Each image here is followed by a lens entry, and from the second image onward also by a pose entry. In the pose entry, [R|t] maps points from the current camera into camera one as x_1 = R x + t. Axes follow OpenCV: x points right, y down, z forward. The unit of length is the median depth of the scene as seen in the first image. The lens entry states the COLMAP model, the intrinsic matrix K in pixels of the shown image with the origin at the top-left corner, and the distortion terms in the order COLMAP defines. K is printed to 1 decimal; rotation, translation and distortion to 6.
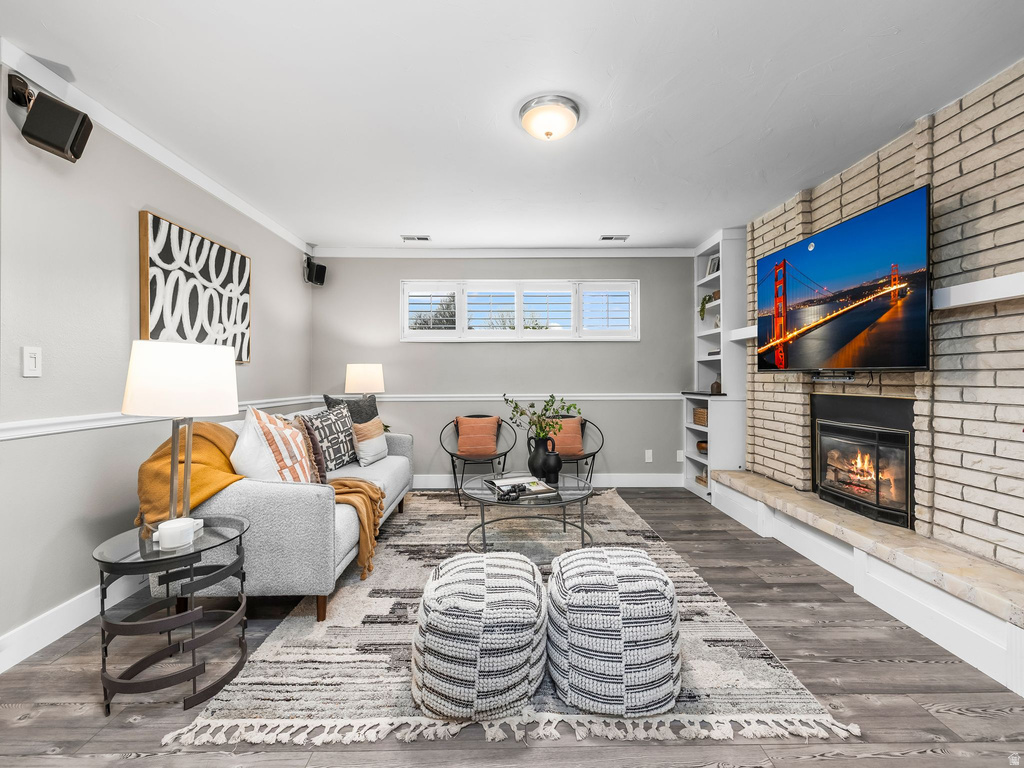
lens RADIAL K [[433.5, 0, 511.8], [0, 433.5, 381.6], [0, 0, 1]] dist [0.000029, -0.000813]
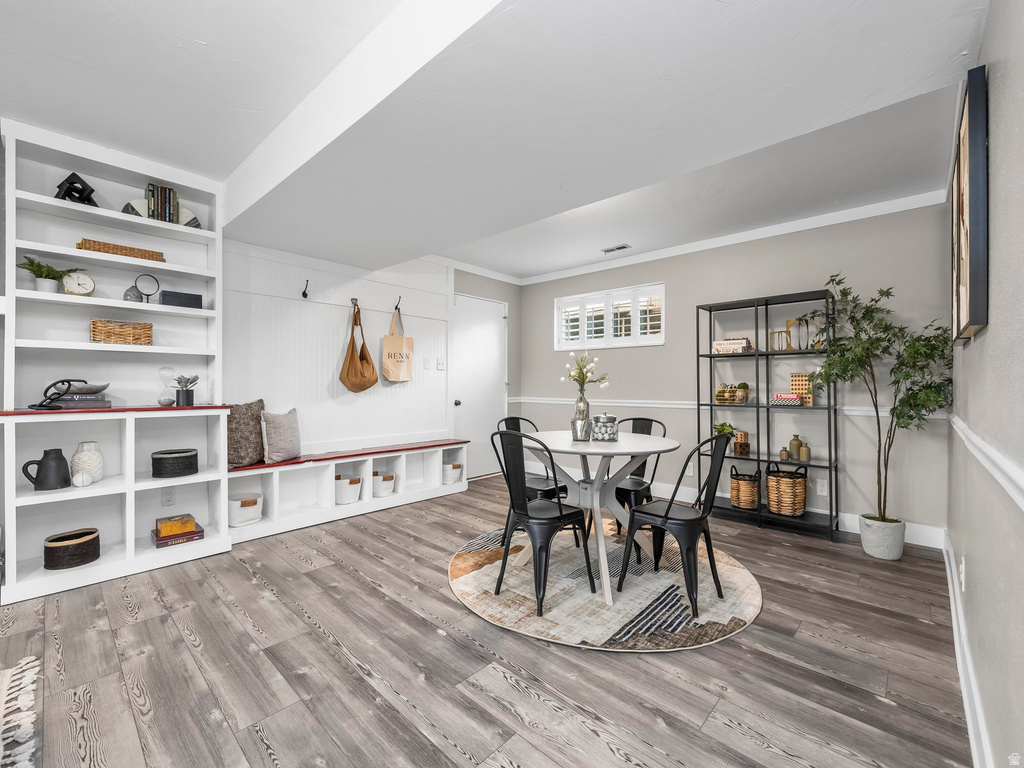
lens RADIAL K [[433.5, 0, 508.7], [0, 433.5, 384.2], [0, 0, 1]] dist [0.000029, -0.000813]
pose [[-0.712970, -0.004090, 0.701183, -0.667630], [-0.000046, 0.999983, 0.005787, 0.005390], [-0.701195, 0.004094, -0.712958, 0.581885]]
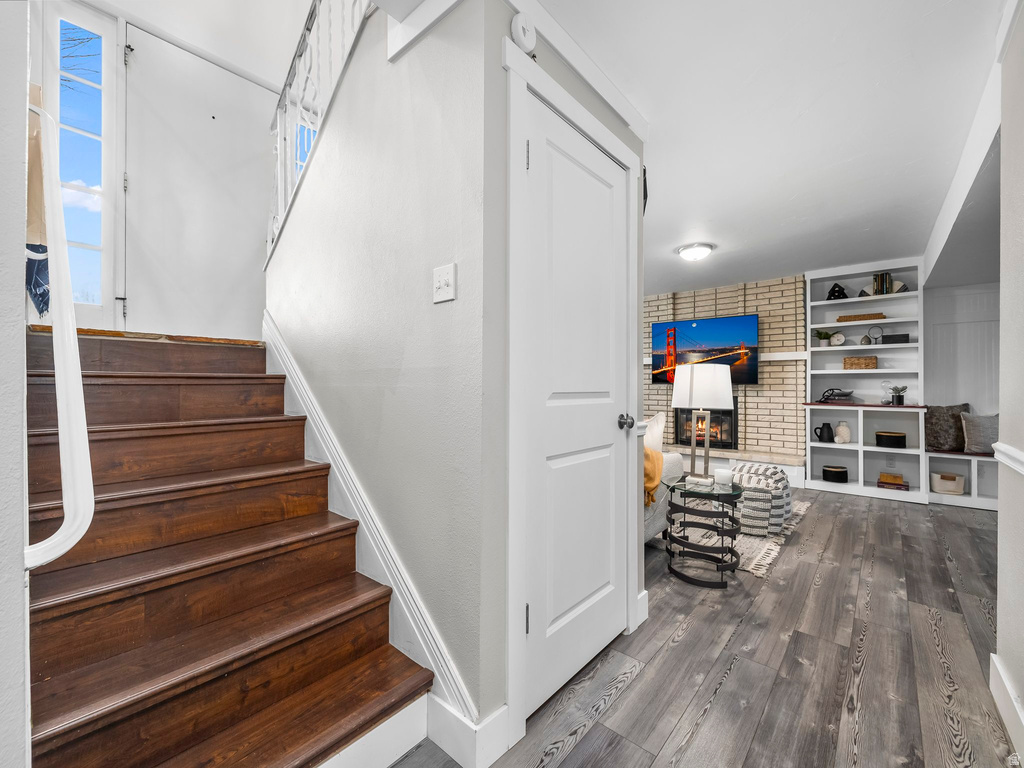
lens RADIAL K [[429.6, 0, 508.0], [0, 429.6, 386.7], [0, 0, 1]] dist [0.002707, -0.000338]
pose [[0.675245, -0.002590, 0.737589, -1.831404], [0.004473, 0.999990, -0.000583, -0.016343], [-0.737580, 0.003693, 0.675249, 0.321824]]
